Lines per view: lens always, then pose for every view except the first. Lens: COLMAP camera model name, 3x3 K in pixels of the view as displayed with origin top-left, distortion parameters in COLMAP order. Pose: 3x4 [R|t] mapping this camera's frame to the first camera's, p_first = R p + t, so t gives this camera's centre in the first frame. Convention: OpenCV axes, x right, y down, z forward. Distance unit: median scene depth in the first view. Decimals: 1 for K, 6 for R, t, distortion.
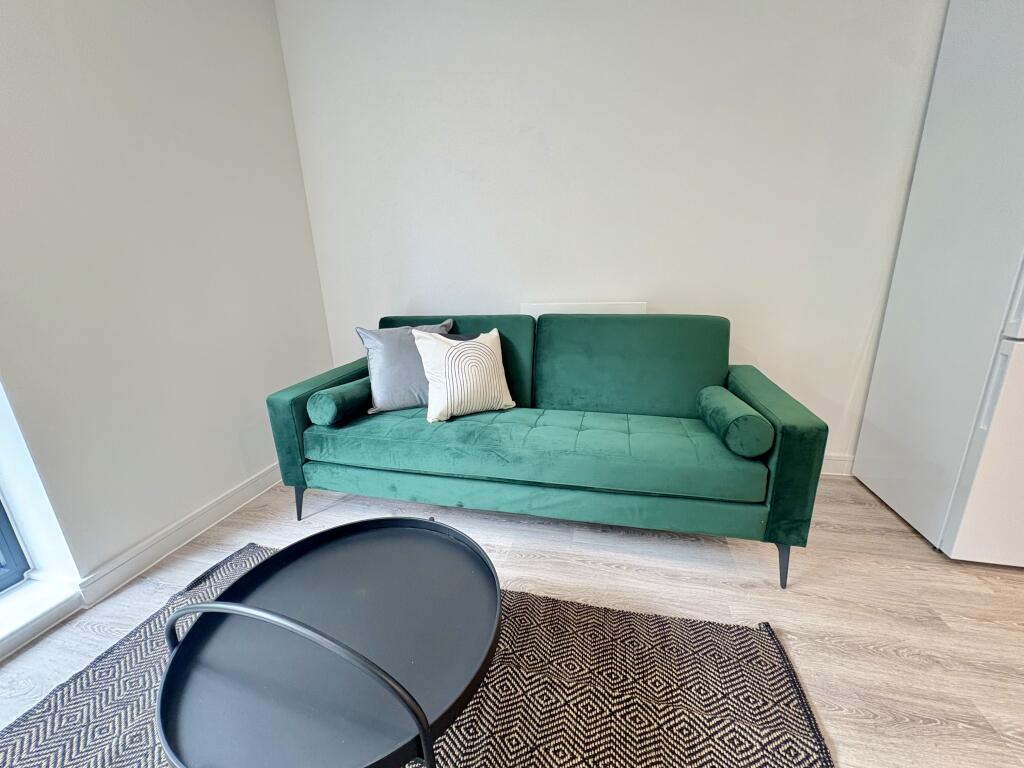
lens RADIAL K [[407.0, 0, 512.0], [0, 407.0, 384.0], [0, 0, 1]] dist [0.000761, 0.000073]
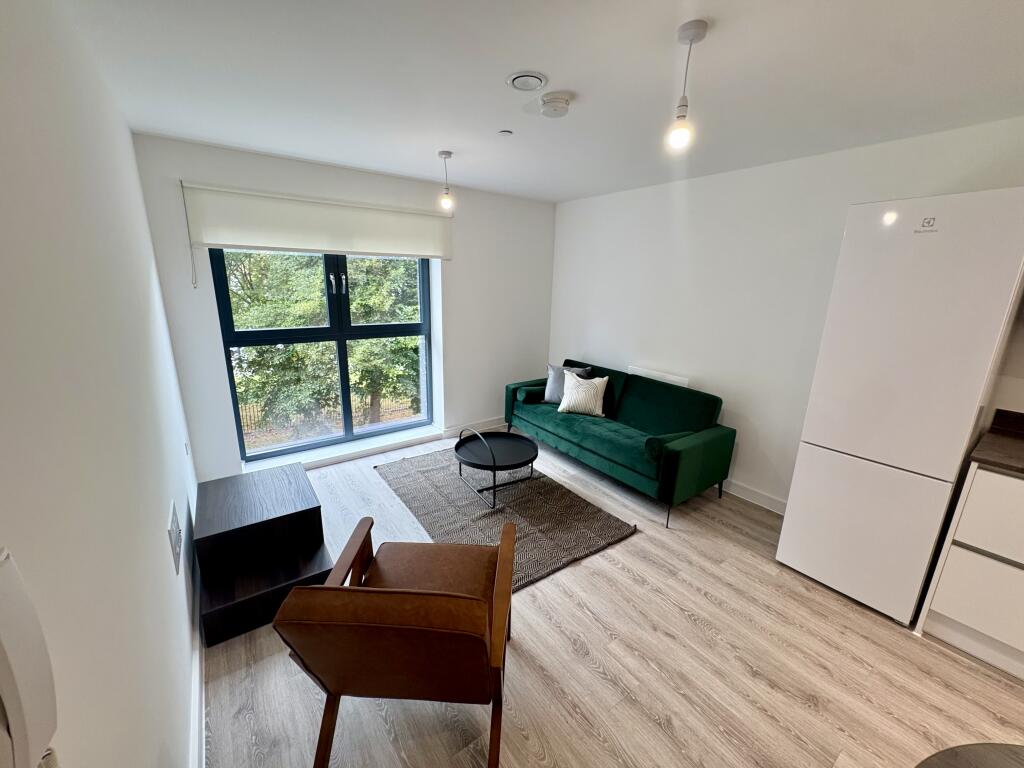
lens RADIAL K [[407.0, 0, 512.0], [0, 407.0, 384.0], [0, 0, 1]] dist [0.000761, 0.000073]
pose [[0.765545, 0.214220, -0.606672, 0.987423], [-0.230280, 0.971706, 0.052531, -0.119245], [0.600759, 0.099489, 0.793215, -1.016493]]
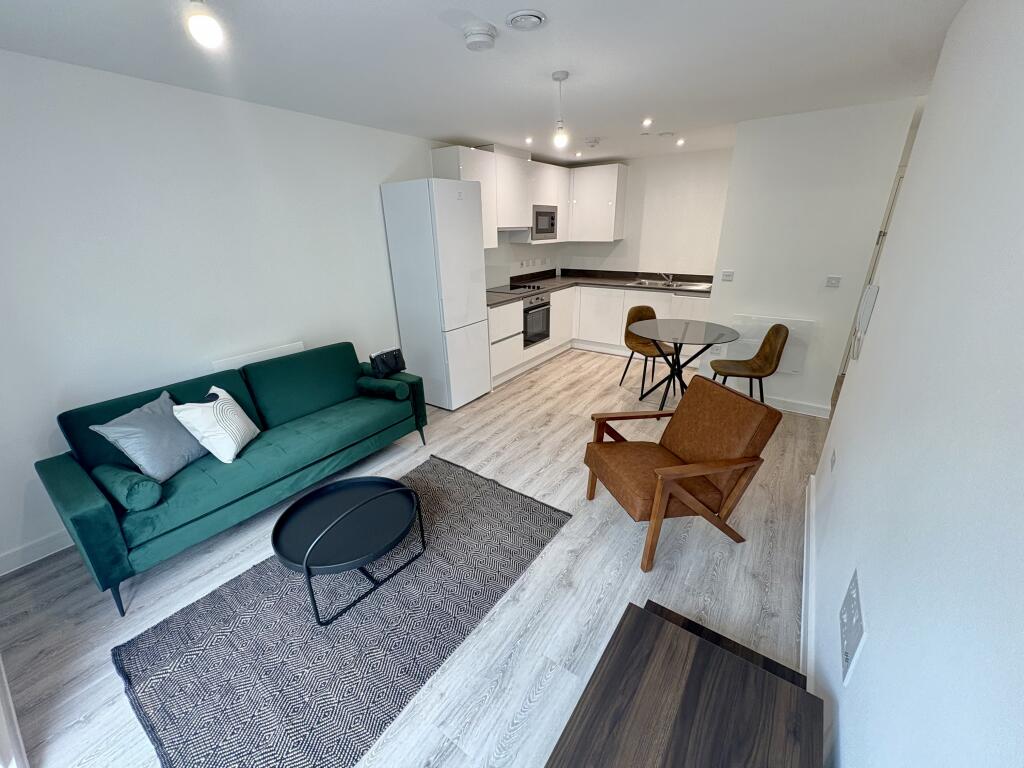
lens RADIAL K [[407.0, 0, 512.0], [0, 407.0, 384.0], [0, 0, 1]] dist [0.000761, 0.000073]
pose [[0.360486, -0.310179, 0.879681, -1.022469], [0.265924, 0.938127, 0.221814, -0.217920], [-0.894055, 0.153968, 0.420666, -0.486087]]
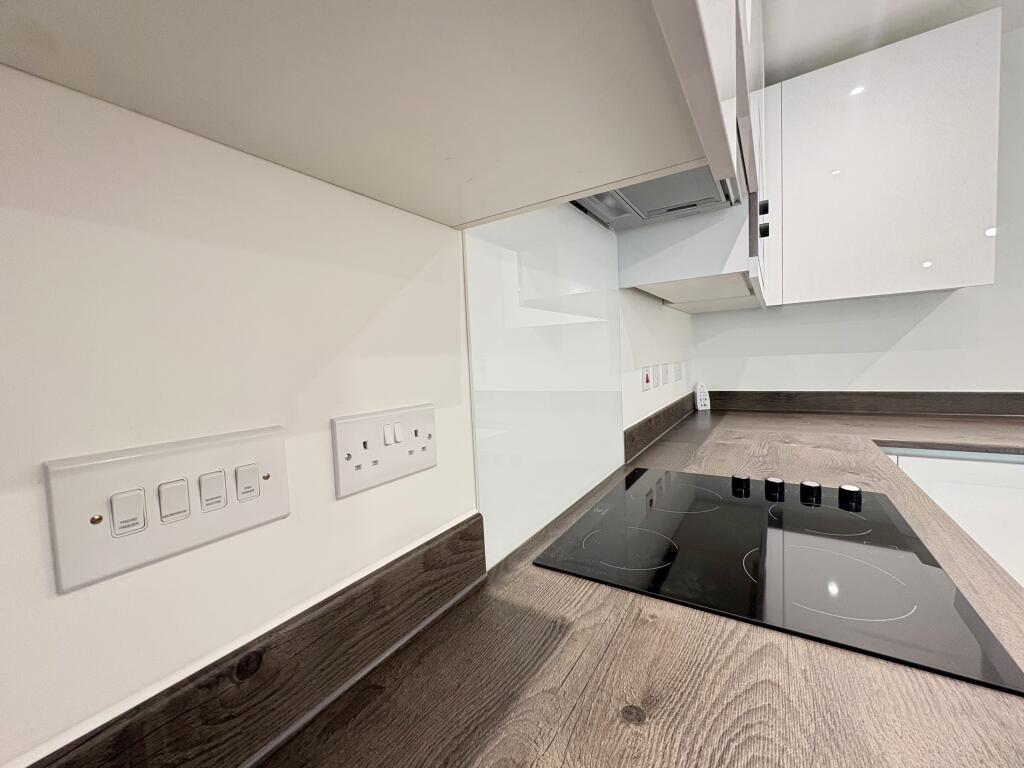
lens RADIAL K [[407.0, 0, 512.0], [0, 407.0, 384.0], [0, 0, 1]] dist [0.000761, 0.000073]
pose [[0.319061, -0.038574, 0.946949, 1.429674], [0.297715, 0.952671, -0.061504, -0.404528], [-0.899759, 0.301545, 0.315445, 0.727873]]
